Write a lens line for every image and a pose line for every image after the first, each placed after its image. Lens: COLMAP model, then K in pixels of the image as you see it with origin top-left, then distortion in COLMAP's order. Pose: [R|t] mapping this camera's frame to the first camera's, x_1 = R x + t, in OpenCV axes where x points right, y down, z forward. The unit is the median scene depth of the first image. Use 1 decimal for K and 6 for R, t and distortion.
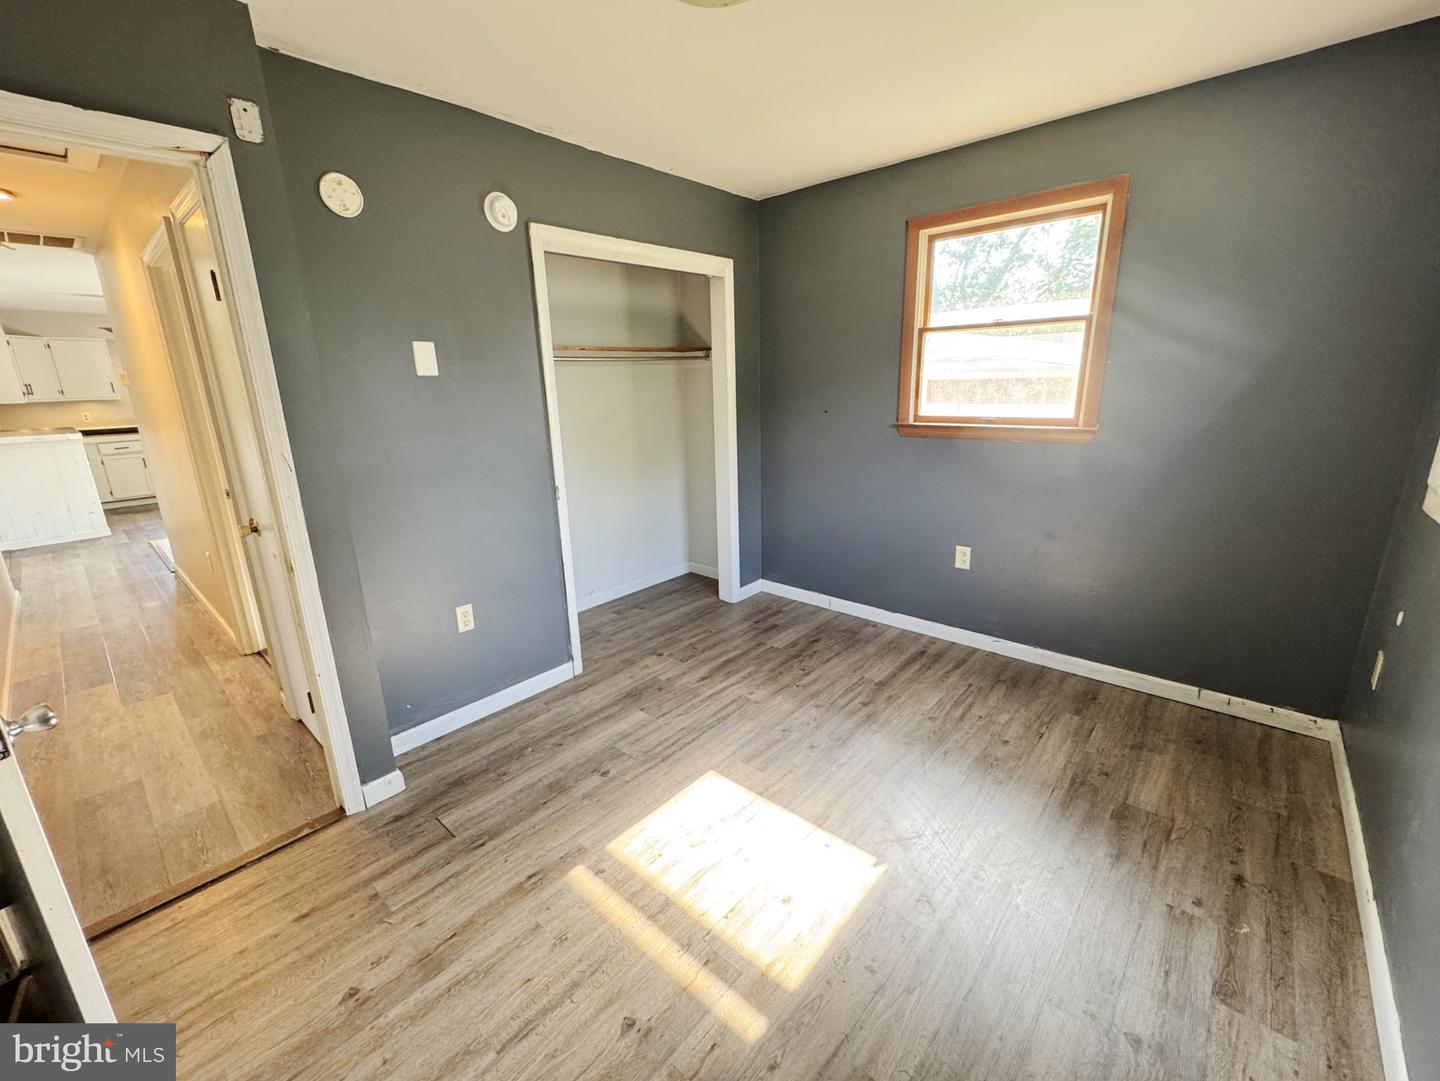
lens RADIAL K [[589.6, 0, 717.8], [0, 589.6, 540.4], [0, 0, 1]] dist [0.000558, -0.000026]
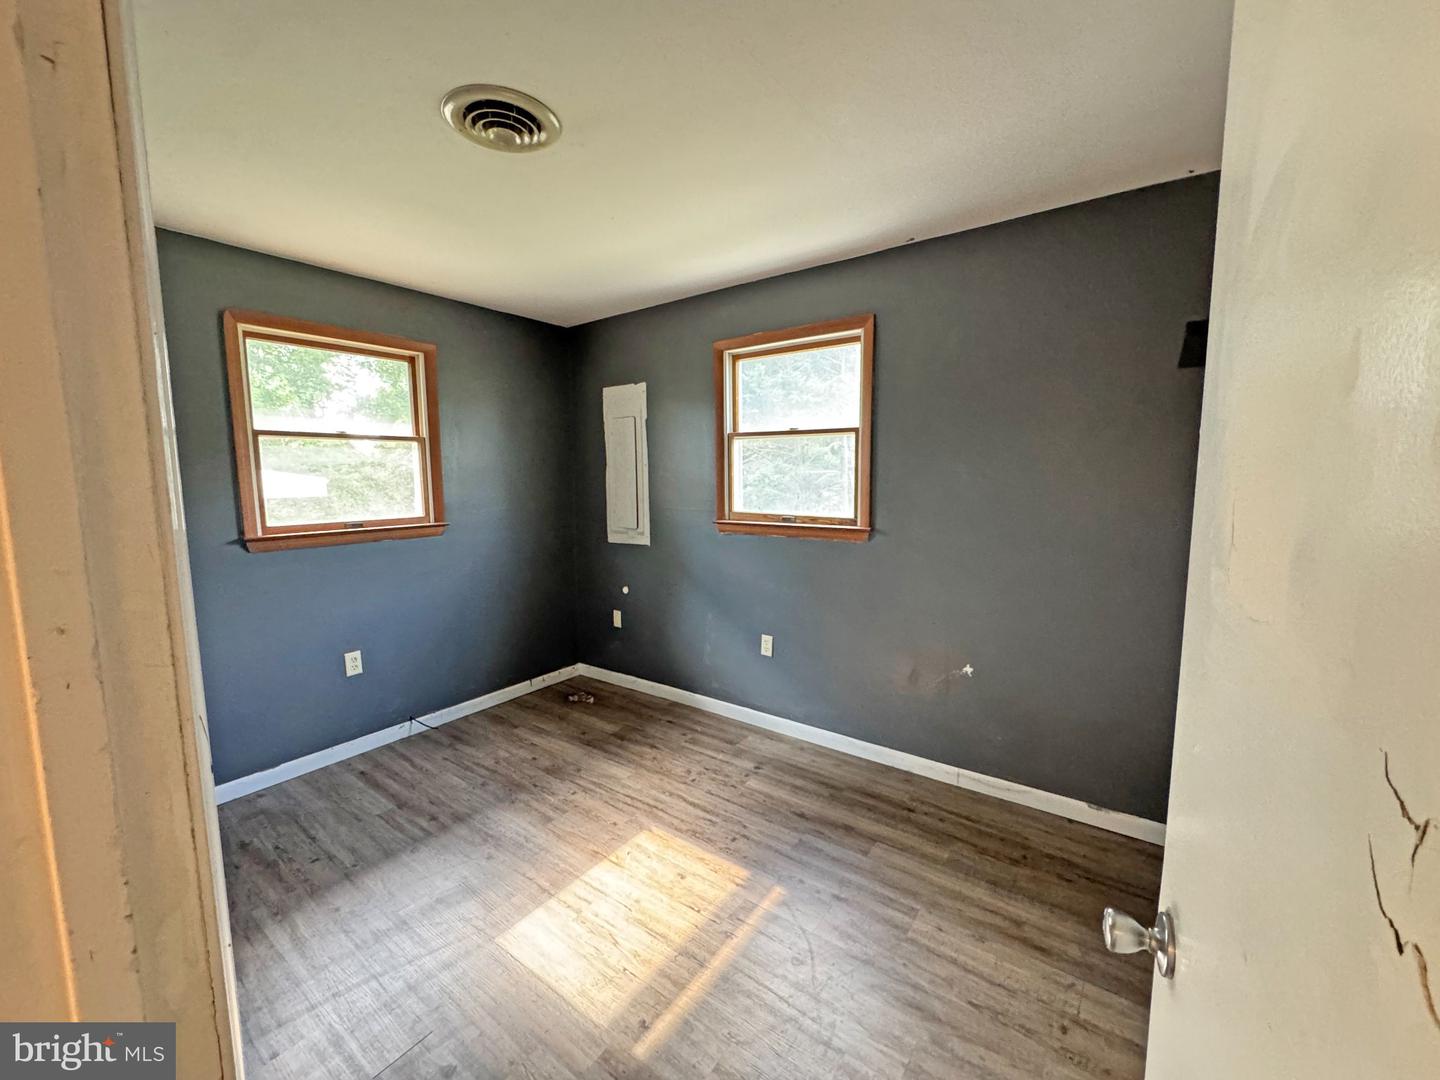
lens RADIAL K [[577.3, 0, 718.0], [0, 577.3, 537.4], [0, 0, 1]] dist [-0.002355, 0.000049]
pose [[-0.088606, -0.083674, 0.992546, -0.664864], [0.269618, 0.957251, 0.104767, -0.126054], [-0.958882, 0.276891, -0.062259, 0.497045]]
